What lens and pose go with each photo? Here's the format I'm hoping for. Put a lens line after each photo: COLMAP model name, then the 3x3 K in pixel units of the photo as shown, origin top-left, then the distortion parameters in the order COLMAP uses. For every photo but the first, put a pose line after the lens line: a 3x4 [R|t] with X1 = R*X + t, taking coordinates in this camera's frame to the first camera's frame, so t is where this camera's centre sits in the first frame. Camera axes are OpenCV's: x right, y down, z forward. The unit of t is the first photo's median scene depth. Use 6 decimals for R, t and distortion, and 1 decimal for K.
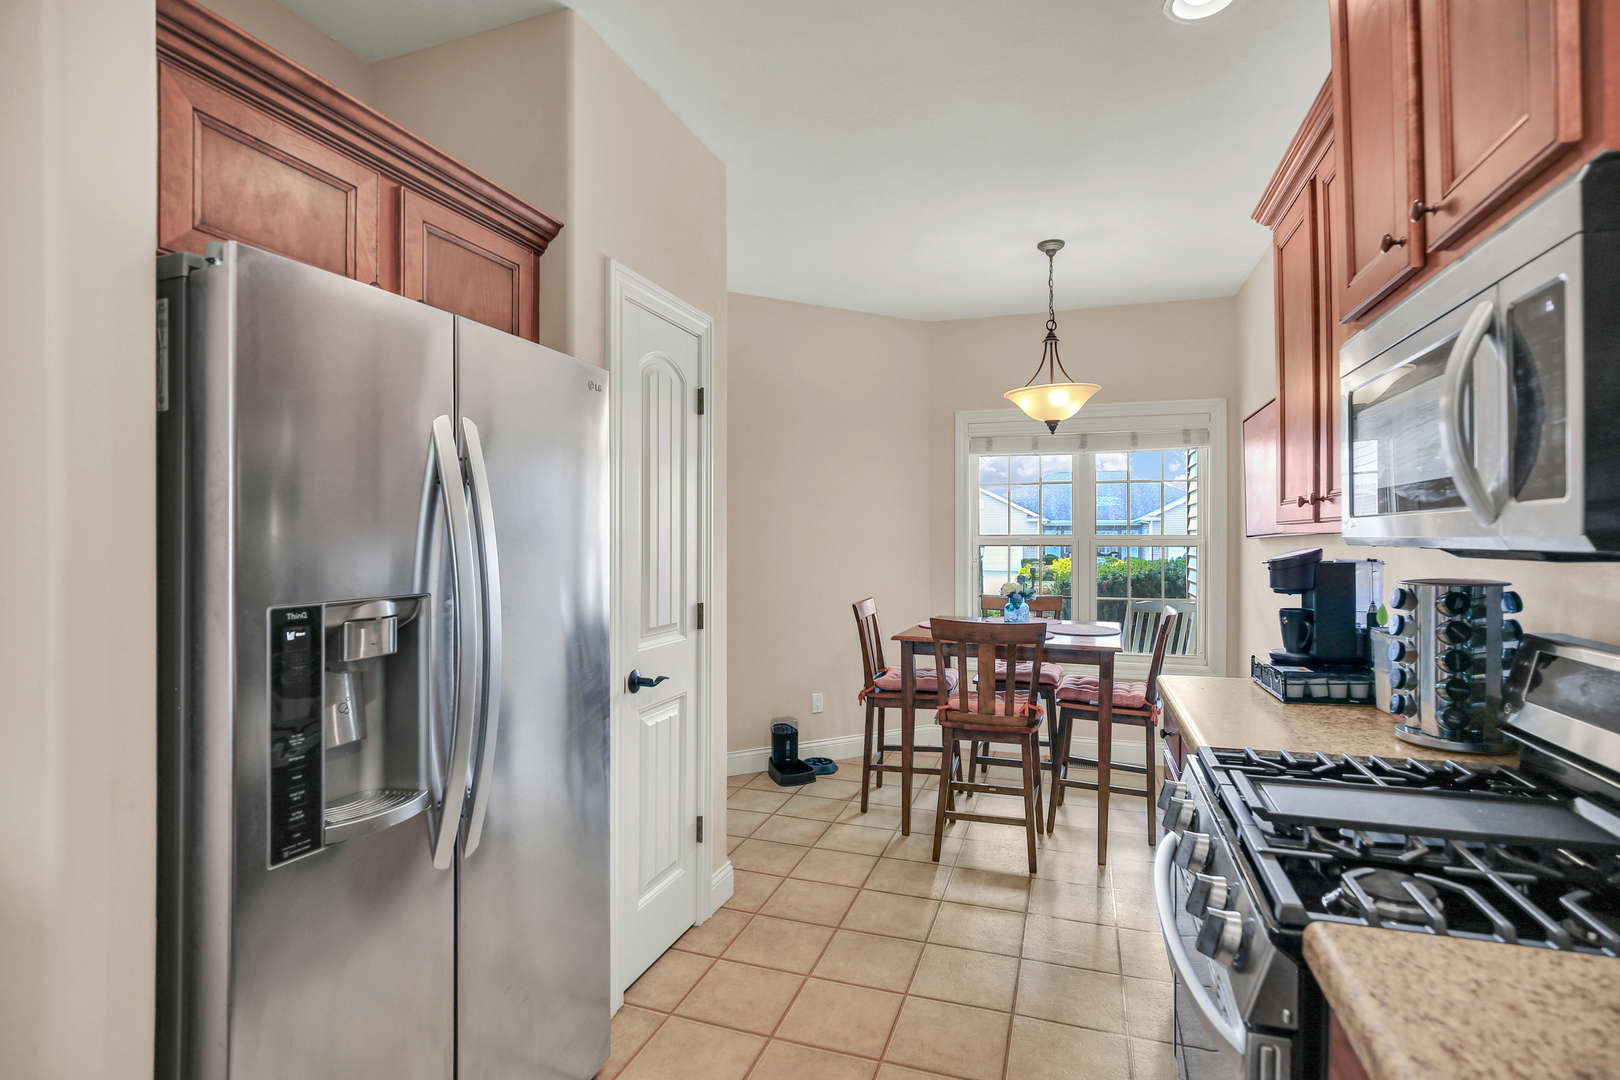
lens RADIAL K [[770.7, 0, 813.3], [0, 770.7, 494.4], [0, 0, 1]] dist [-0.041247, -0.000205]
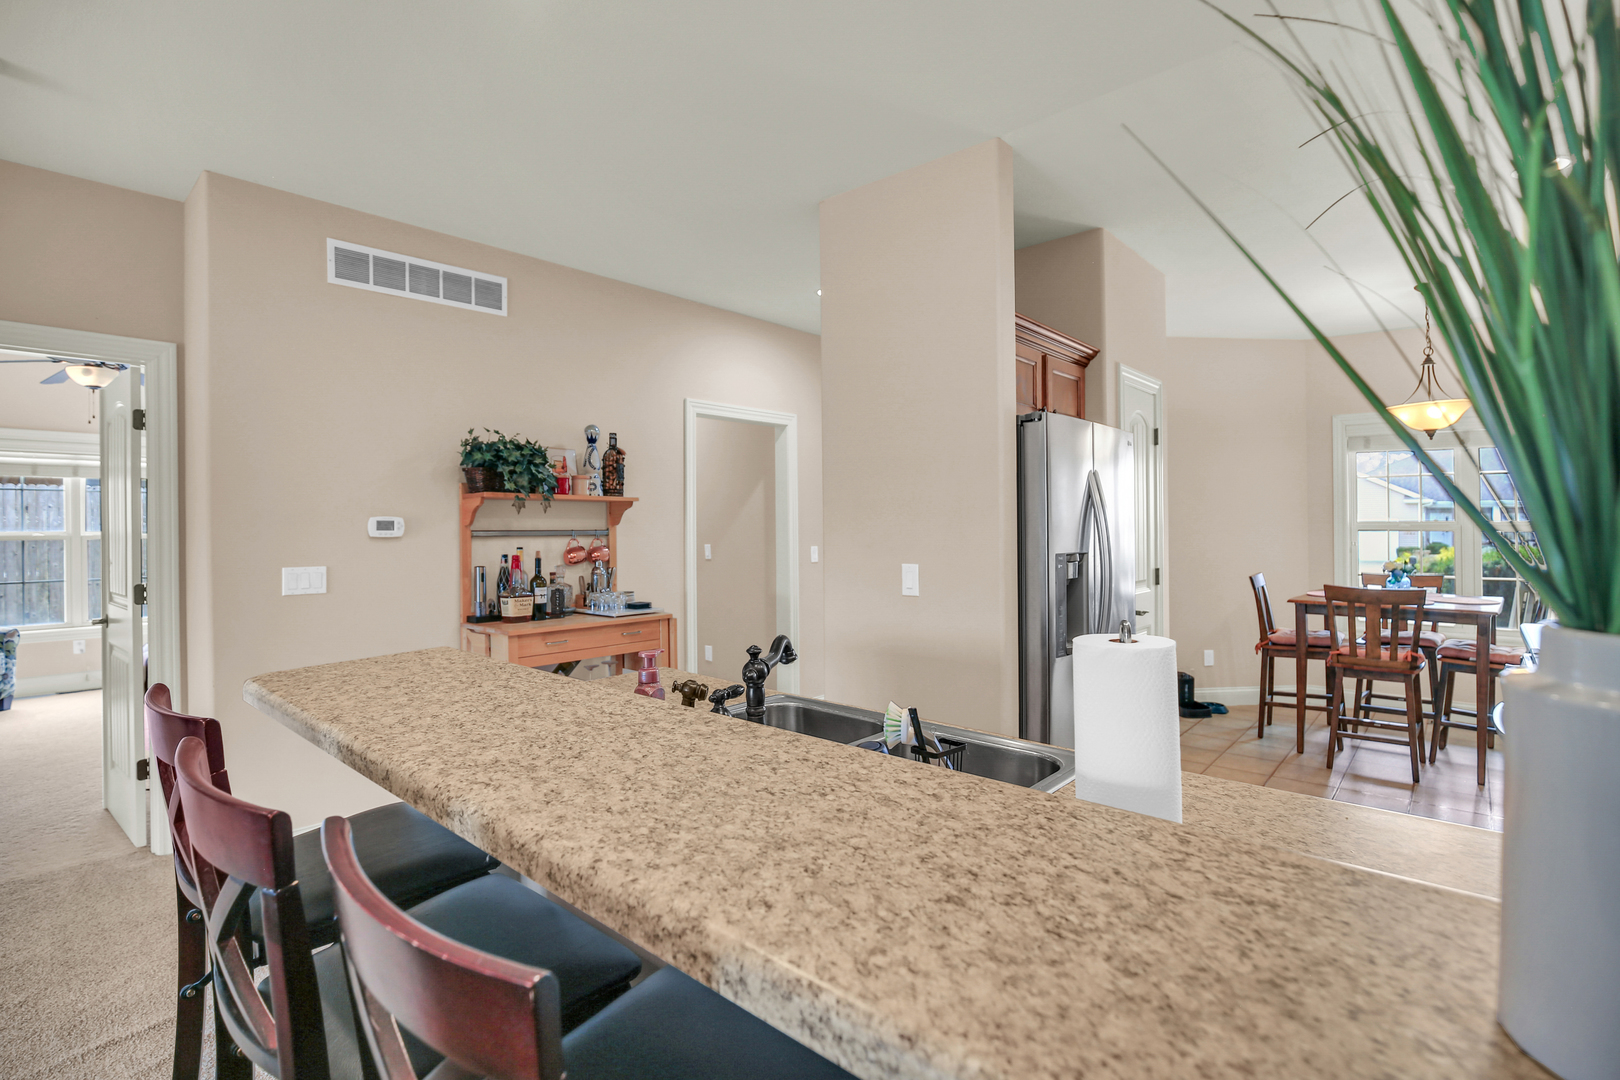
lens RADIAL K [[770.7, 0, 813.3], [0, 770.7, 494.4], [0, 0, 1]] dist [-0.041247, -0.000205]
pose [[0.922866, -0.019827, -0.384611, -0.136534], [0.025904, 0.999608, 0.010625, -0.027752], [0.384250, -0.019768, 0.923017, -0.473396]]
